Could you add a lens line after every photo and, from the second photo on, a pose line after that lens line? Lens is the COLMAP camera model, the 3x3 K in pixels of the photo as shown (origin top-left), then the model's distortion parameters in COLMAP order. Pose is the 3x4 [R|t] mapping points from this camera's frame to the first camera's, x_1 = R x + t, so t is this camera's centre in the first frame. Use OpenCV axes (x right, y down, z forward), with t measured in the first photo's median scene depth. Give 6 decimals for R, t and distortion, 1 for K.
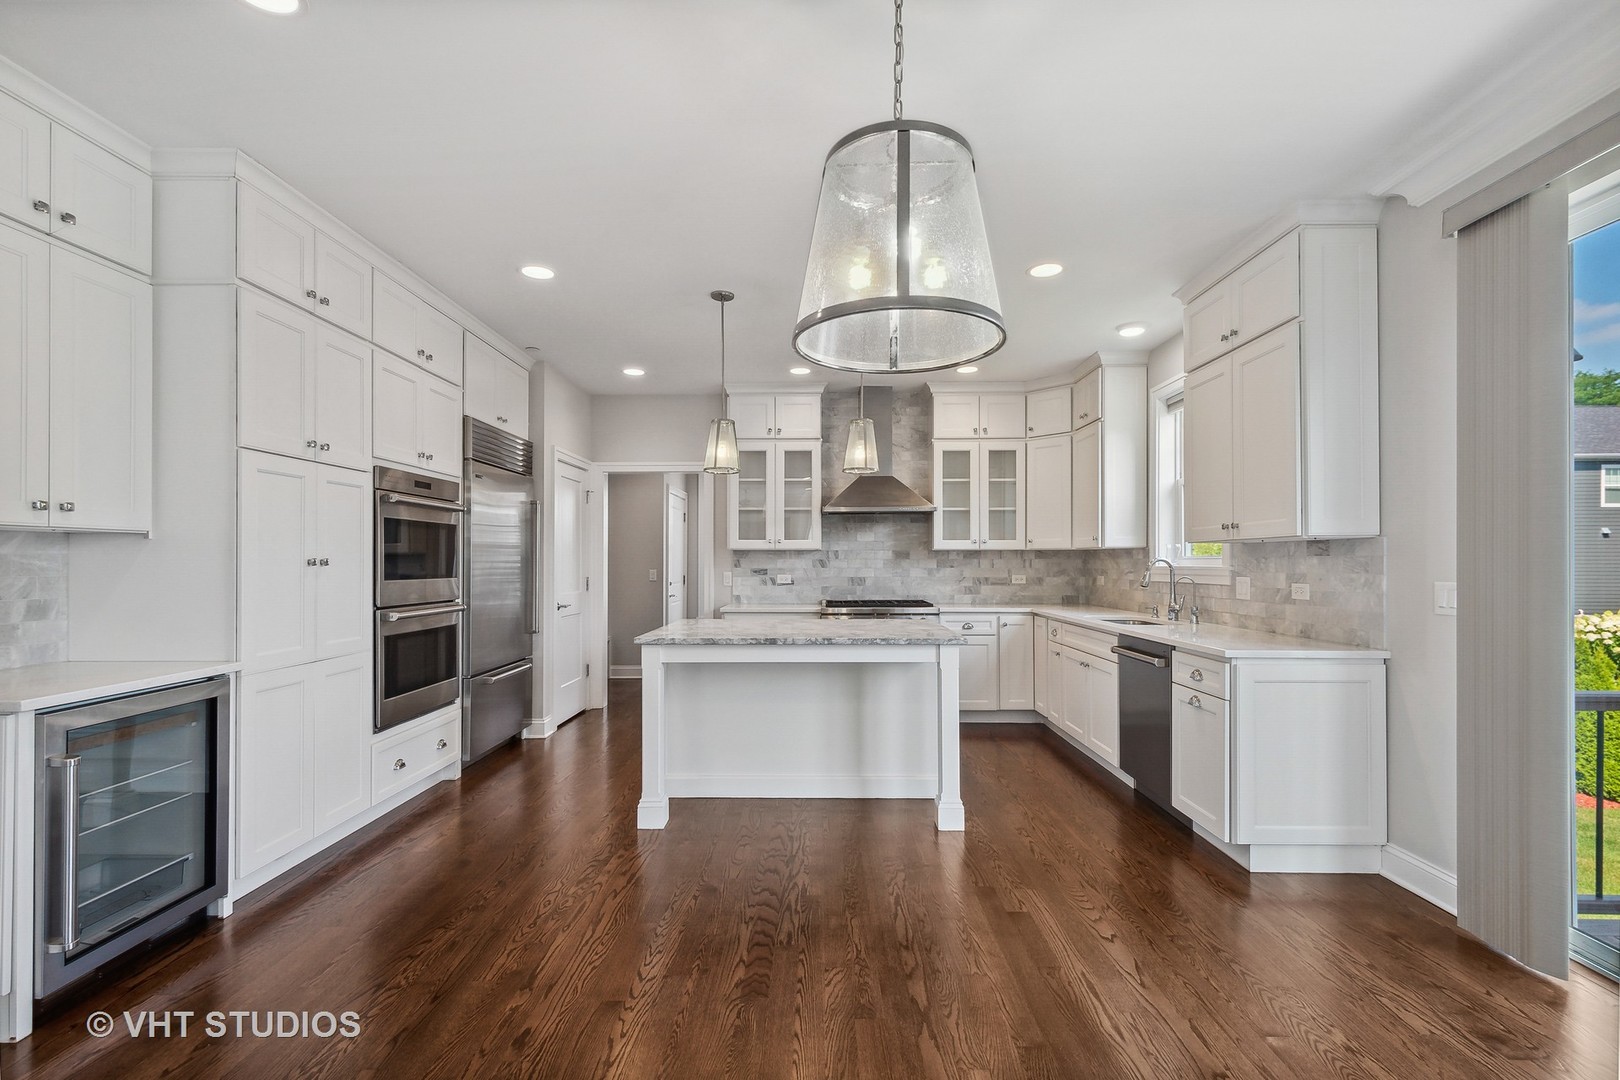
lens RADIAL K [[701.8, 0, 812.1], [0, 701.8, 561.3], [0, 0, 1]] dist [-0.000416, 0.000013]
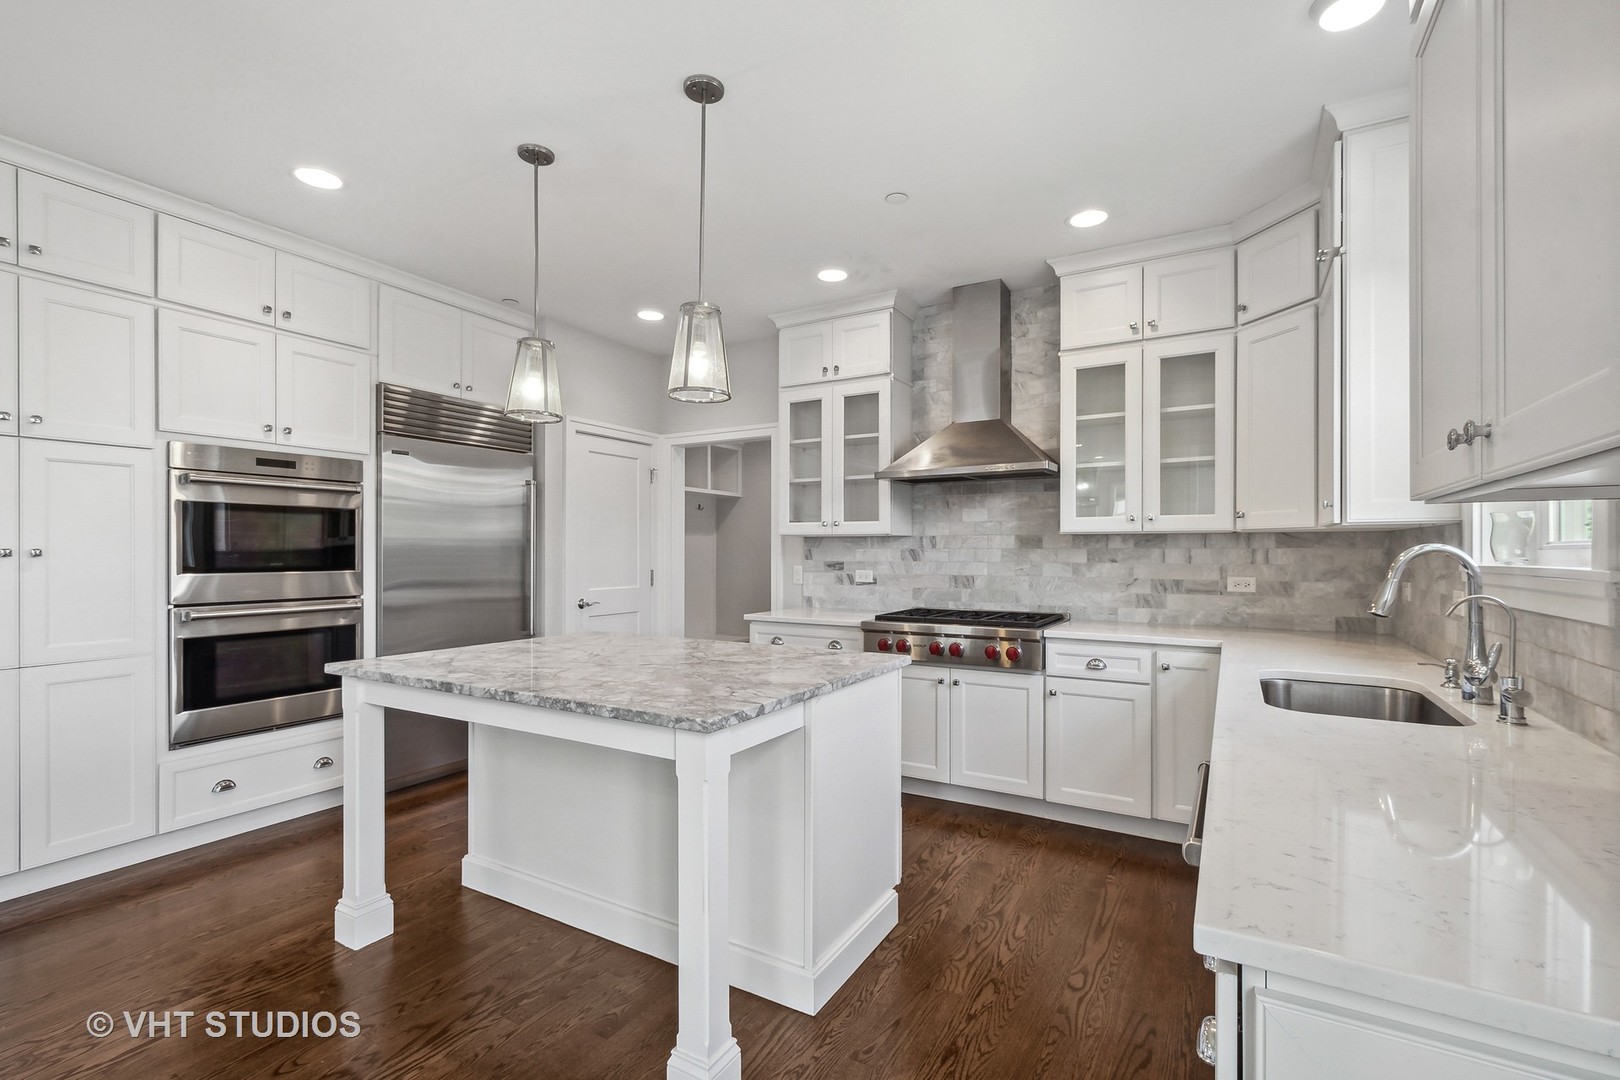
lens RADIAL K [[717.8, 0, 814.0], [0, 717.8, 546.8], [0, 0, 1]] dist [0.001025, 0.000006]
pose [[0.872560, -0.002014, -0.488503, 0.291123], [-0.000667, 0.999986, -0.005313, -0.000999], [0.488507, 0.004961, 0.872546, 0.352069]]
